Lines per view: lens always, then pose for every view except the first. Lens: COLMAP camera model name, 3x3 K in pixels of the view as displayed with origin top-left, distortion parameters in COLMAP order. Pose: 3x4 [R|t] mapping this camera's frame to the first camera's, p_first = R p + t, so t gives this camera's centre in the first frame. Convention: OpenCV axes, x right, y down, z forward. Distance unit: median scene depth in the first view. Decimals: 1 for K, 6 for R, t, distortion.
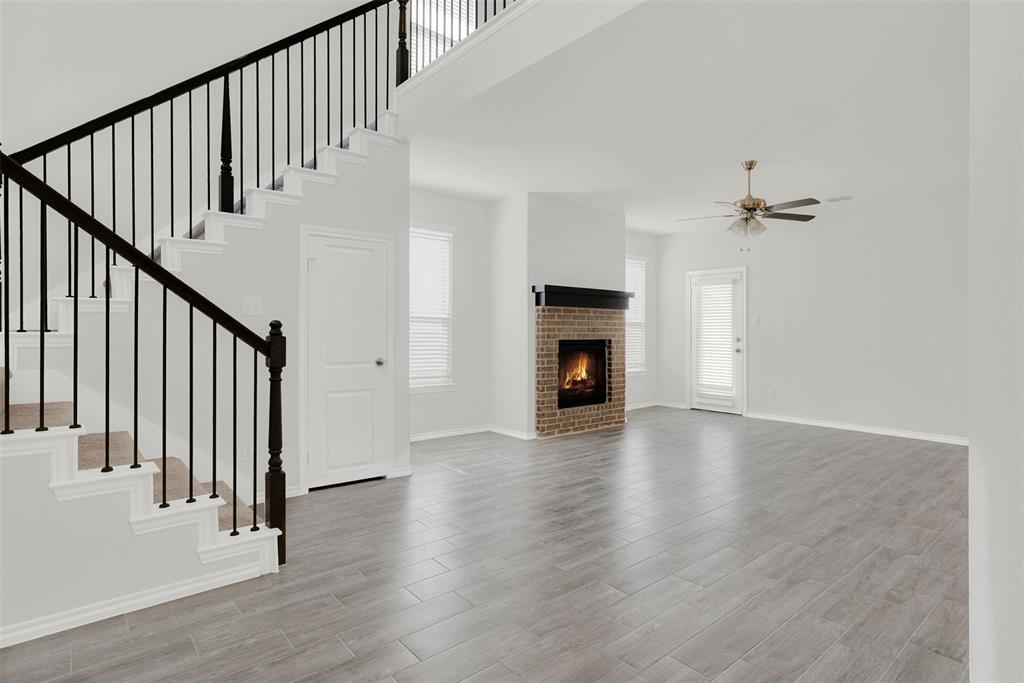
lens RADIAL K [[536.6, 0, 510.3], [0, 536.6, 328.4], [0, 0, 1]] dist [-0.006365, 0.006269]
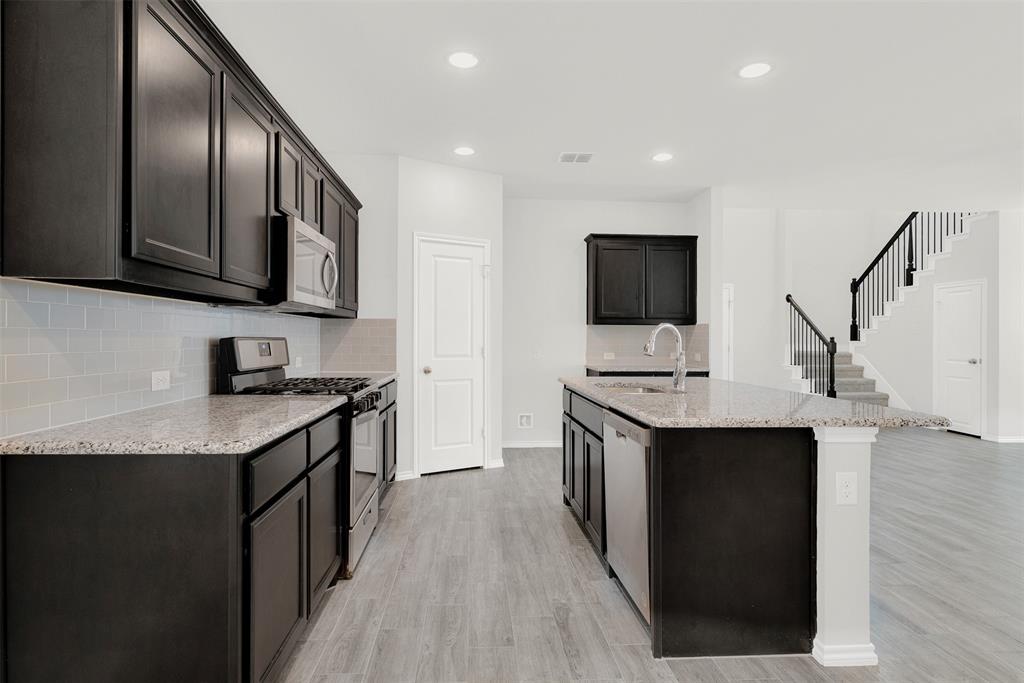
lens RADIAL K [[536.6, 0, 516.1], [0, 536.6, 338.1], [0, 0, 1]] dist [-0.006365, 0.006269]
pose [[-0.586583, -0.008120, -0.809848, 1.224549], [-0.007467, 0.999961, -0.004618, 0.008051], [0.809855, 0.003338, -0.586621, 0.563383]]
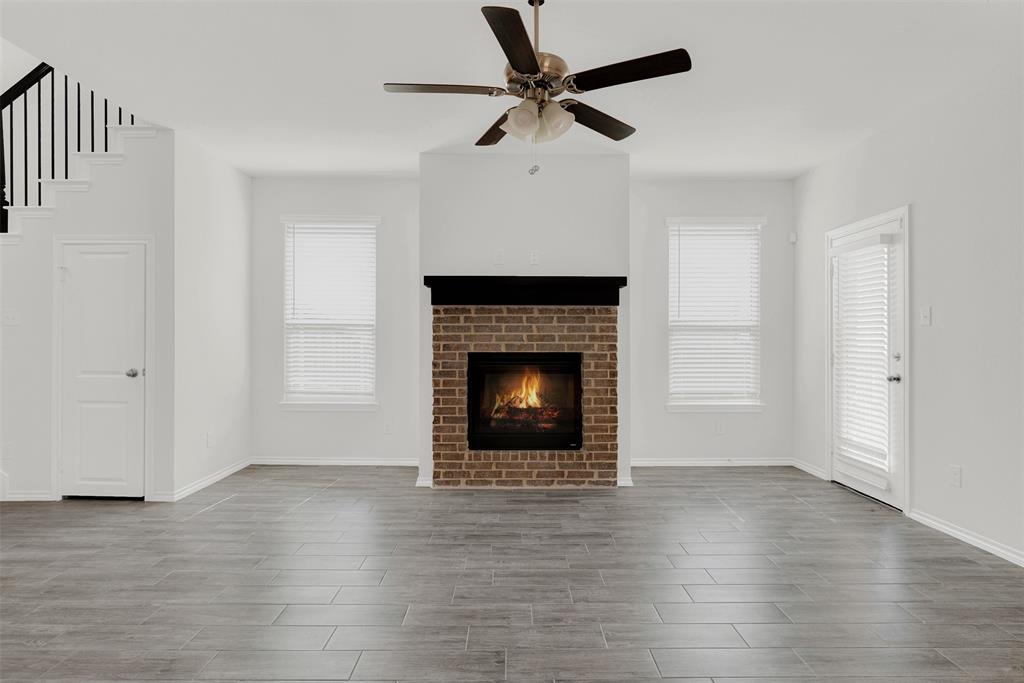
lens RADIAL K [[536.6, 0, 508.6], [0, 536.6, 335.0], [0, 0, 1]] dist [-0.006365, 0.006269]
pose [[0.764985, -0.009167, -0.643982, 0.572039], [0.003951, 0.999947, -0.009541, 0.005527], [0.644036, 0.004755, 0.764981, 0.478923]]
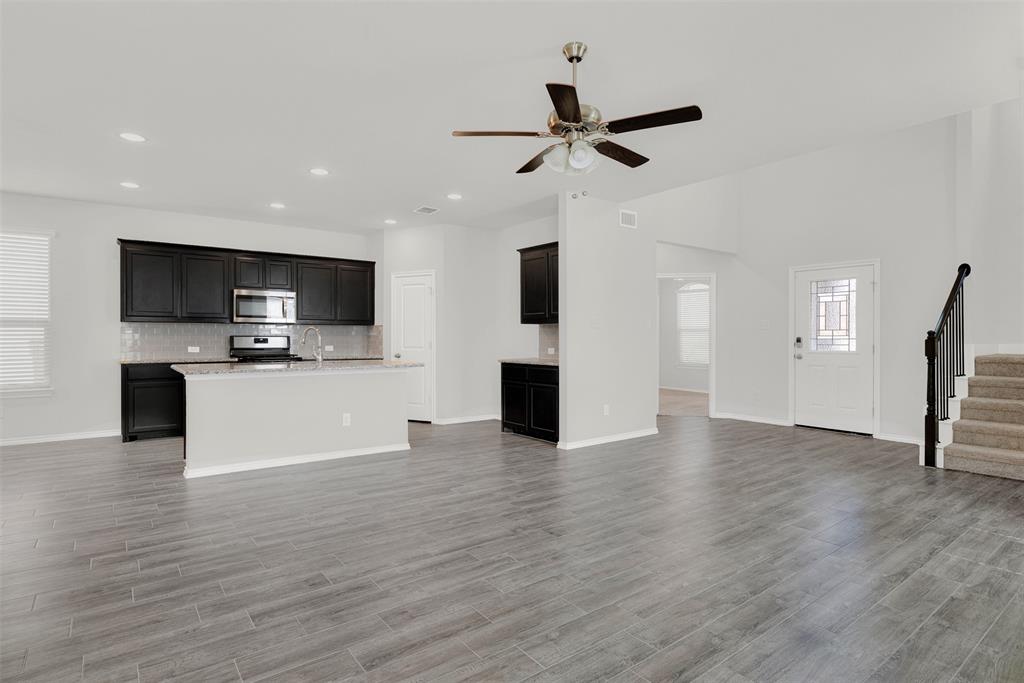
lens RADIAL K [[536.6, 0, 511.6], [0, 536.6, 342.8], [0, 0, 1]] dist [-0.006365, 0.006269]
pose [[-0.998456, -0.006227, 0.055197, 0.373793], [-0.005806, 0.999953, 0.007783, 0.009404], [-0.055243, 0.007450, -0.998445, 1.234787]]
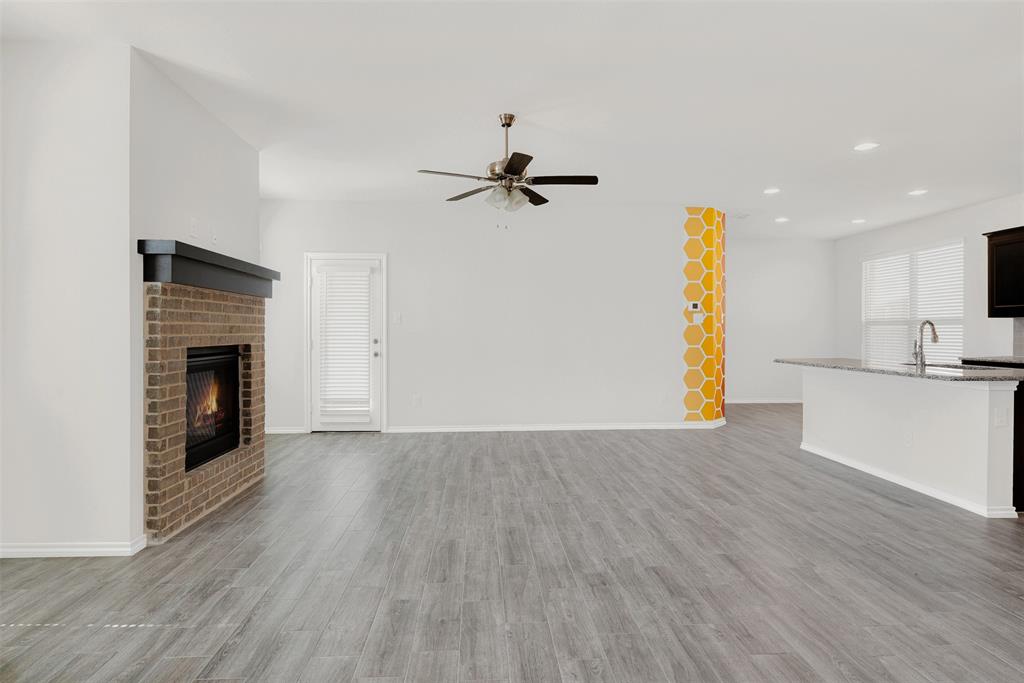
lens RADIAL K [[536.6, 0, 517.1], [0, 536.6, 331.1], [0, 0, 1]] dist [-0.006365, 0.006269]
pose [[0.590829, -0.003365, 0.806790, -0.143057], [-0.000452, 0.999990, 0.004502, 0.002267], [-0.806797, -0.003025, 0.590822, 0.403785]]
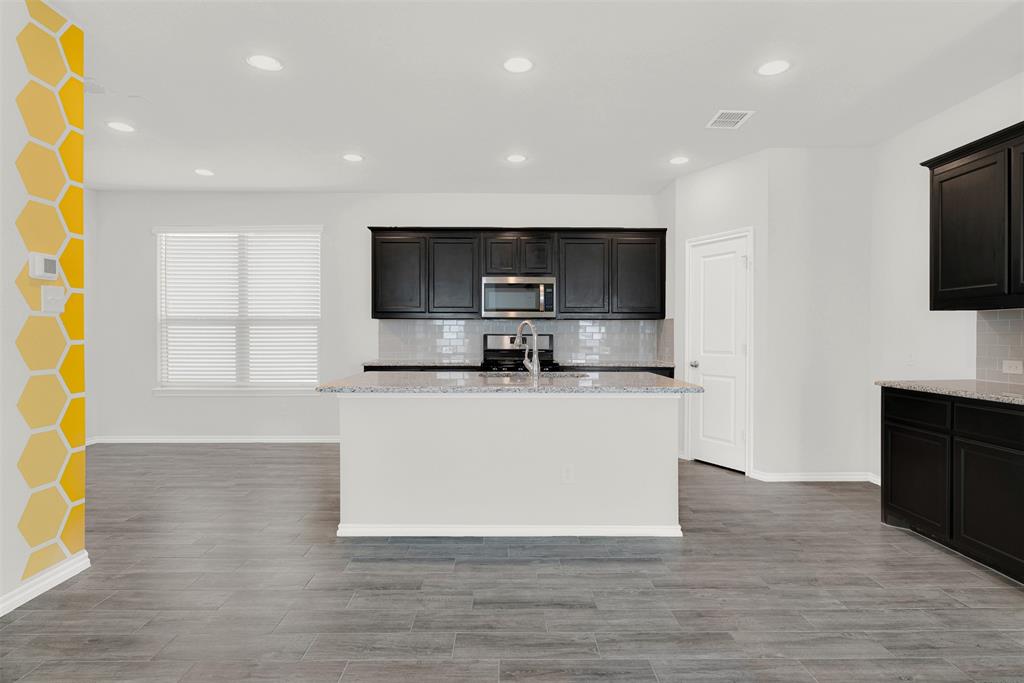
lens RADIAL K [[536.6, 0, 510.4], [0, 536.6, 341.3], [0, 0, 1]] dist [-0.006365, 0.006269]
pose [[-0.771581, -0.013852, 0.635981, 0.398068], [-0.006132, 0.999878, 0.014338, 0.005658], [-0.636102, 0.007163, -0.771572, 0.835234]]
